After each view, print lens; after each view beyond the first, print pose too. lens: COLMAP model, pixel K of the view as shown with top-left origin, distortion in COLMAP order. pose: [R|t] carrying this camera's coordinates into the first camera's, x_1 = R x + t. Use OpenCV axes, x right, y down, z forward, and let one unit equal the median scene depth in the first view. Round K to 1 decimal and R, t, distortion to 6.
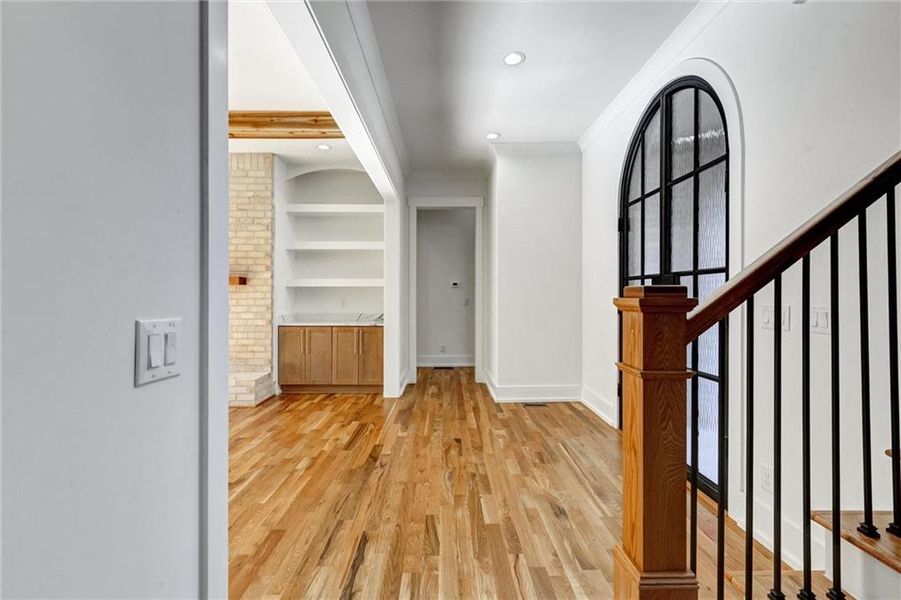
lens RADIAL K [[403.6, 0, 450.5], [0, 403.6, 300.0], [0, 0, 1]] dist [-0.035022, 0.026857]
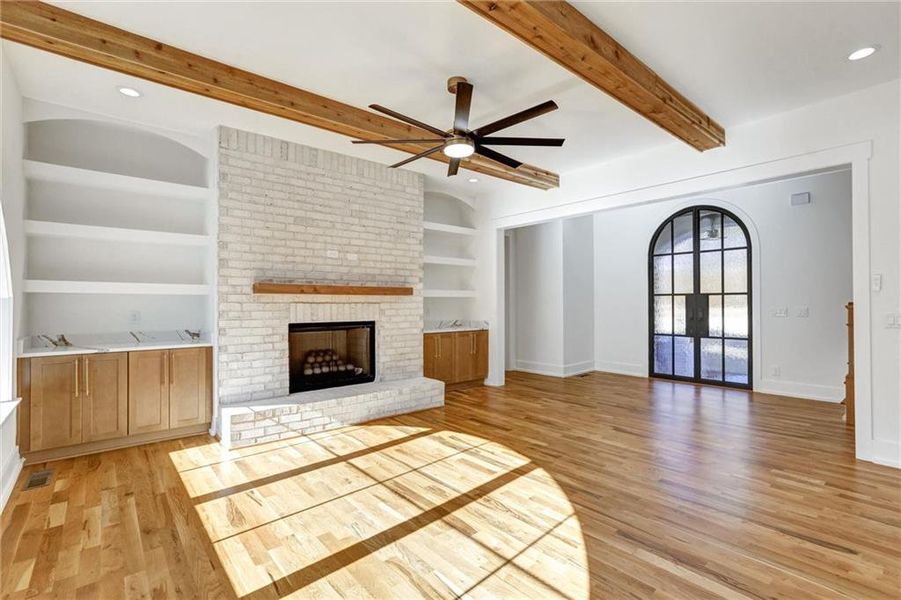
lens RADIAL K [[410.7, 0, 451.9], [0, 410.7, 298.6], [0, 0, 1]] dist [-0.043952, 0.028365]
pose [[0.777384, 0.004437, 0.629010, -1.408560], [0.011084, 0.999723, -0.020751, -0.007022], [-0.628928, 0.023104, 0.777120, 0.123780]]
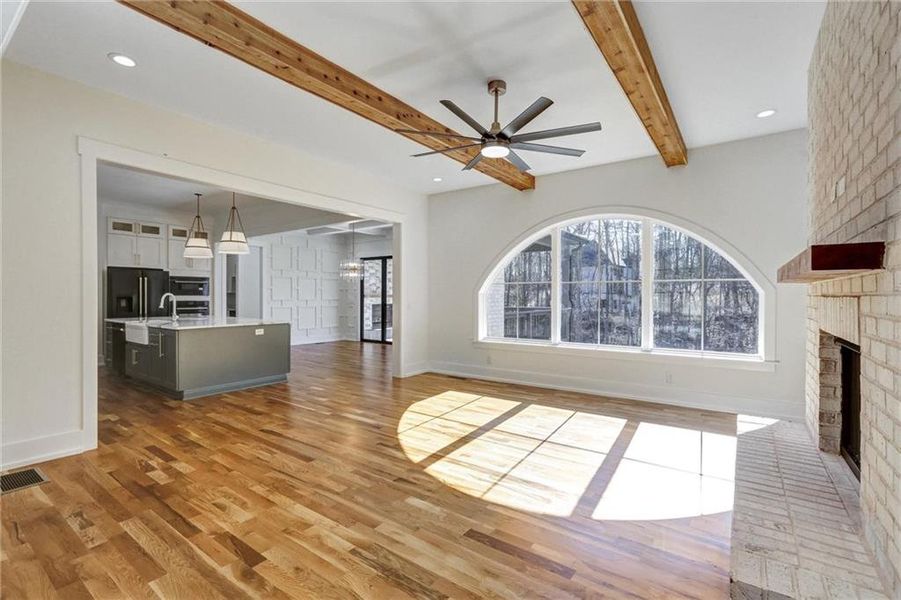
lens RADIAL K [[410.7, 0, 451.9], [0, 410.7, 298.6], [0, 0, 1]] dist [-0.043952, 0.028365]
pose [[-0.594561, -0.000782, -0.804050, -0.126164], [-0.013009, 0.999878, 0.008648, -0.021942], [0.803945, 0.015602, -0.594498, 1.198934]]
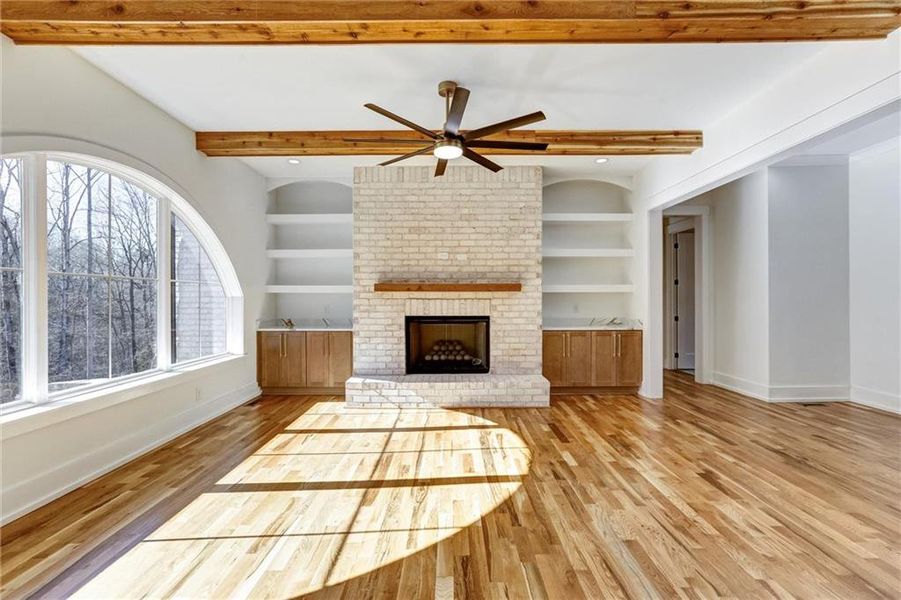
lens RADIAL K [[410.7, 0, 451.9], [0, 410.7, 298.6], [0, 0, 1]] dist [-0.043952, 0.028365]
pose [[0.999820, -0.002740, -0.018782, -0.861483], [0.002539, 0.999939, -0.010720, -0.009946], [0.018810, 0.010670, 0.999766, -0.094247]]
